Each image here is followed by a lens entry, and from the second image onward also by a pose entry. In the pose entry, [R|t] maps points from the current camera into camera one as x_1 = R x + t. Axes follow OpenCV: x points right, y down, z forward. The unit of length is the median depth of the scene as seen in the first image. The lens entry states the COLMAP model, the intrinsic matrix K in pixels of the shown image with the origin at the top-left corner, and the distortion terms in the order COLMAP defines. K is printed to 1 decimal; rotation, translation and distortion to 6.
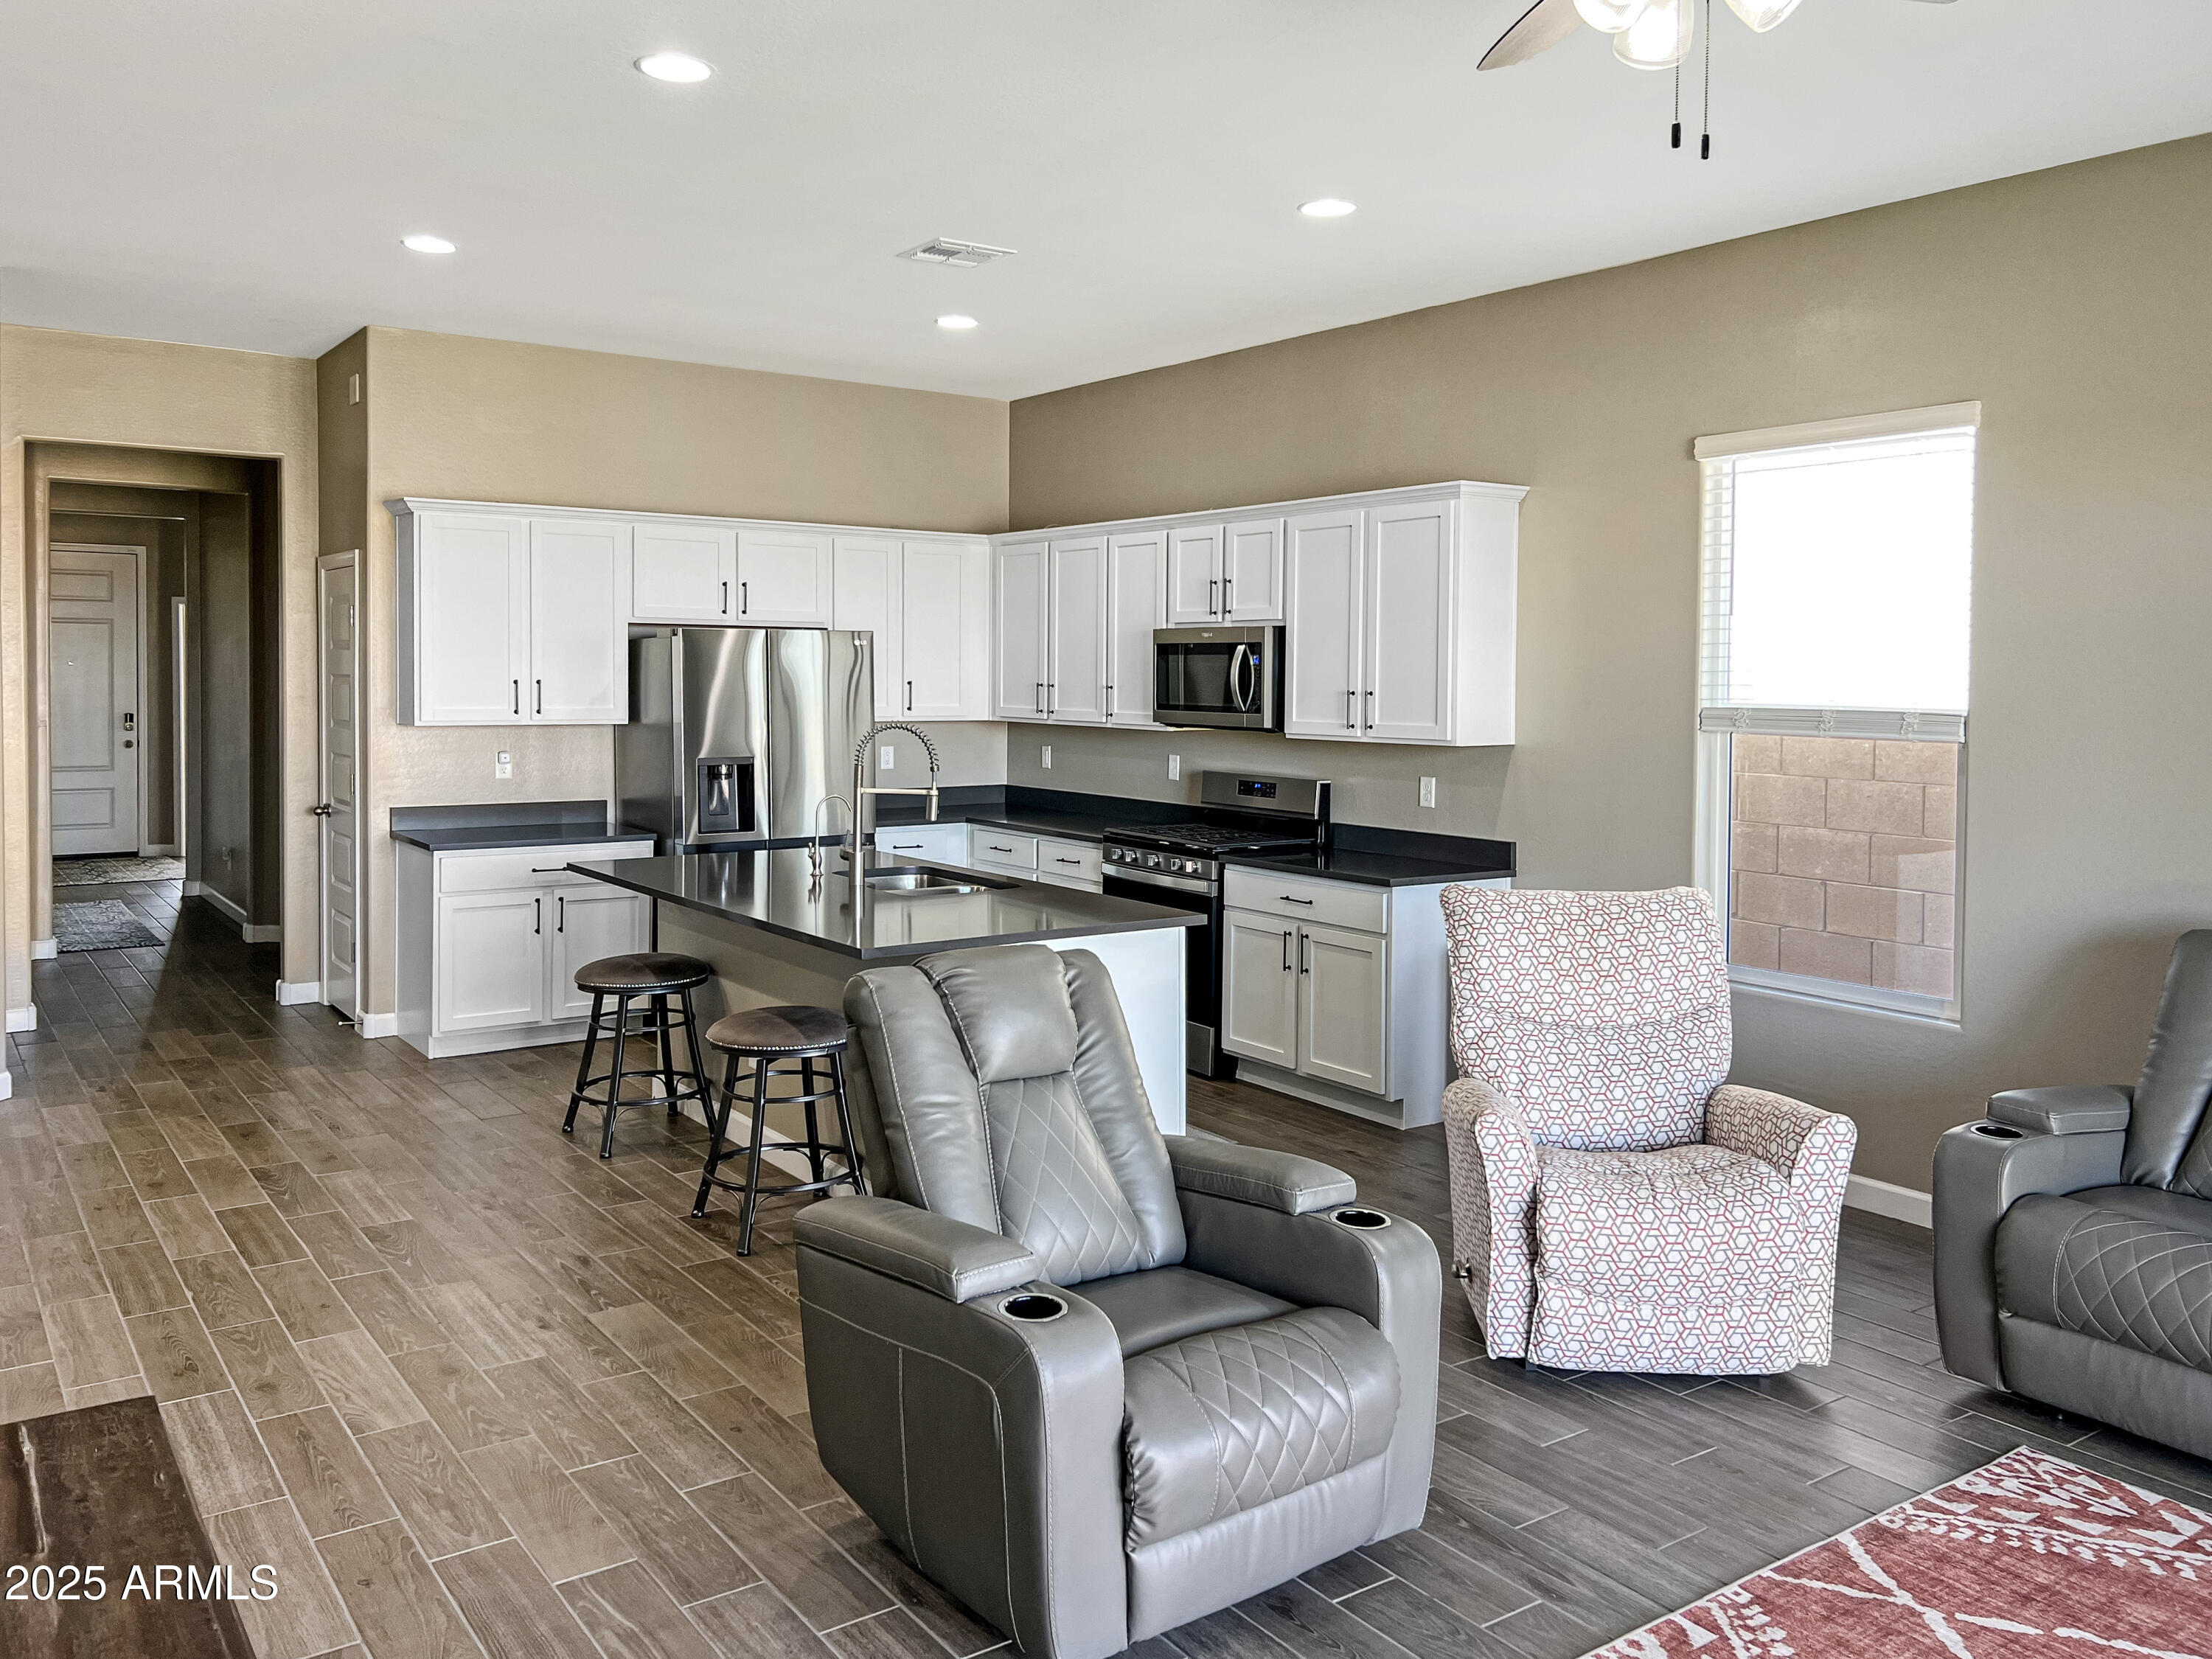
lens RADIAL K [[1696.7, 0, 1118.8], [0, 1696.7, 837.3], [0, 0, 1]] dist [0.050598, -0.061643]
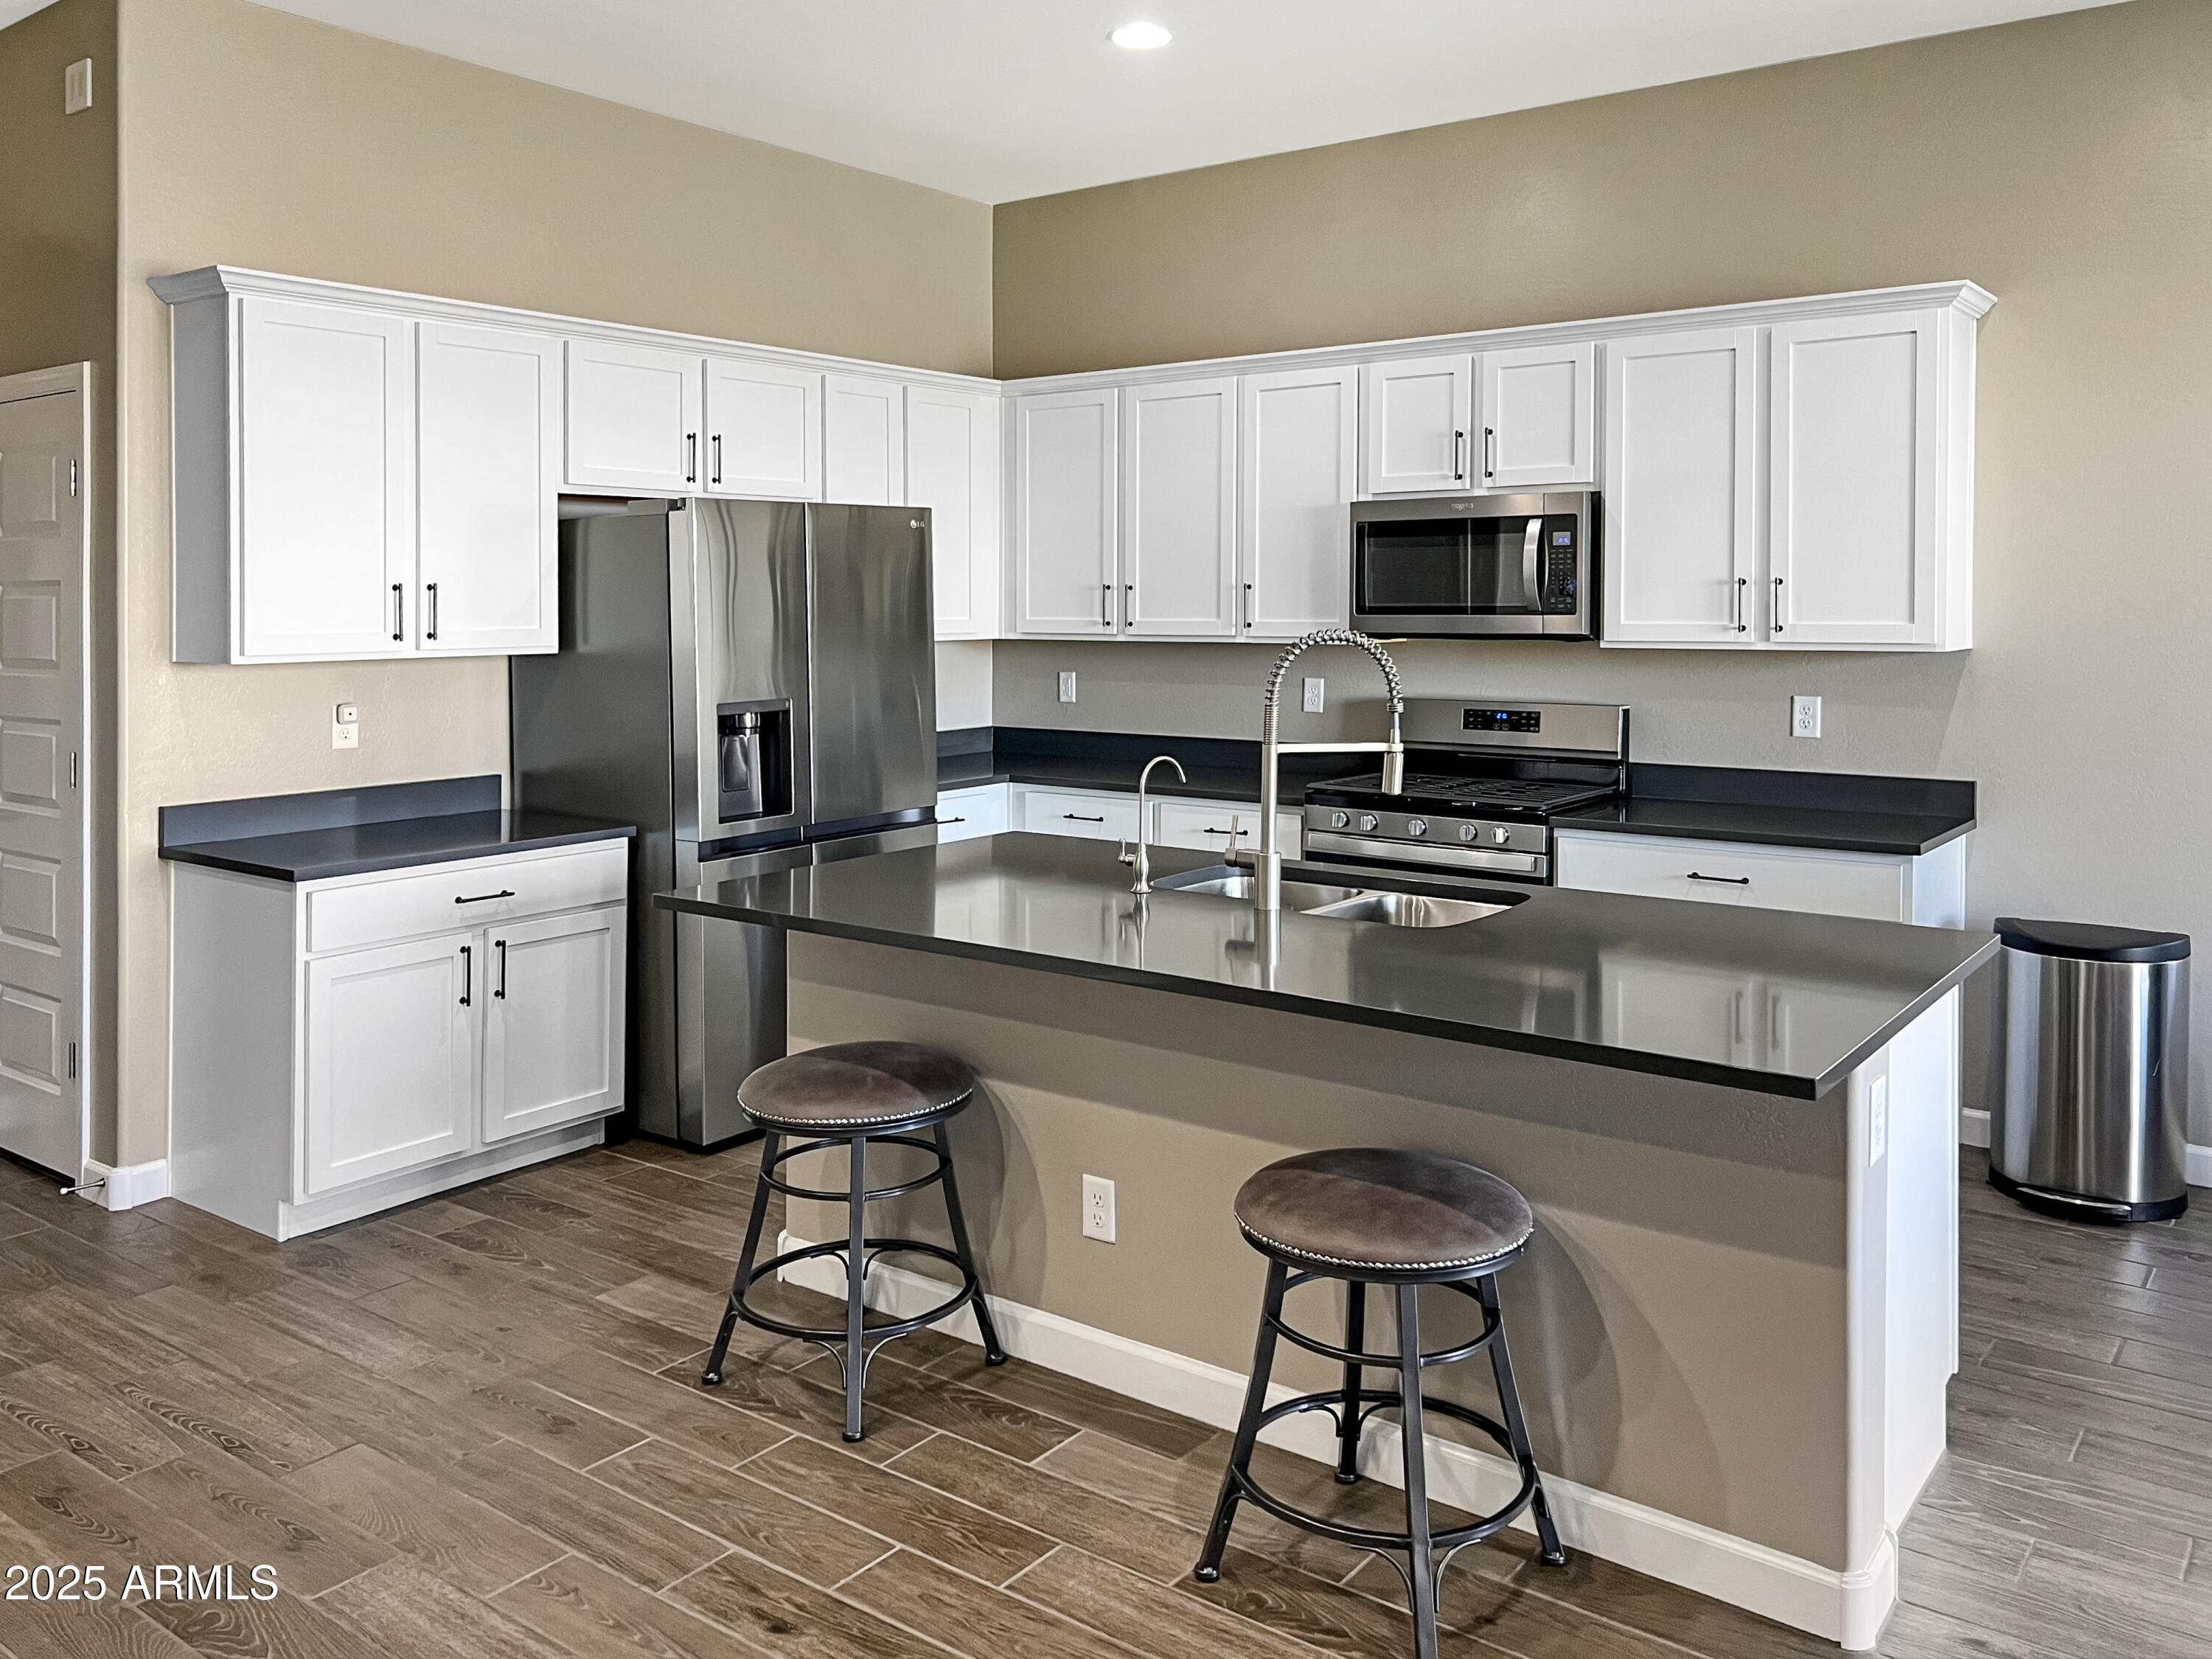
lens RADIAL K [[1696.7, 0, 1121.0], [0, 1696.7, 741.8], [0, 0, 1]] dist [0.050598, -0.061643]
pose [[0.950728, -0.040644, 0.307350, -0.298581], [0.043824, 0.999033, -0.003449, -0.023553], [-0.306912, 0.016748, 0.951590, 0.350060]]
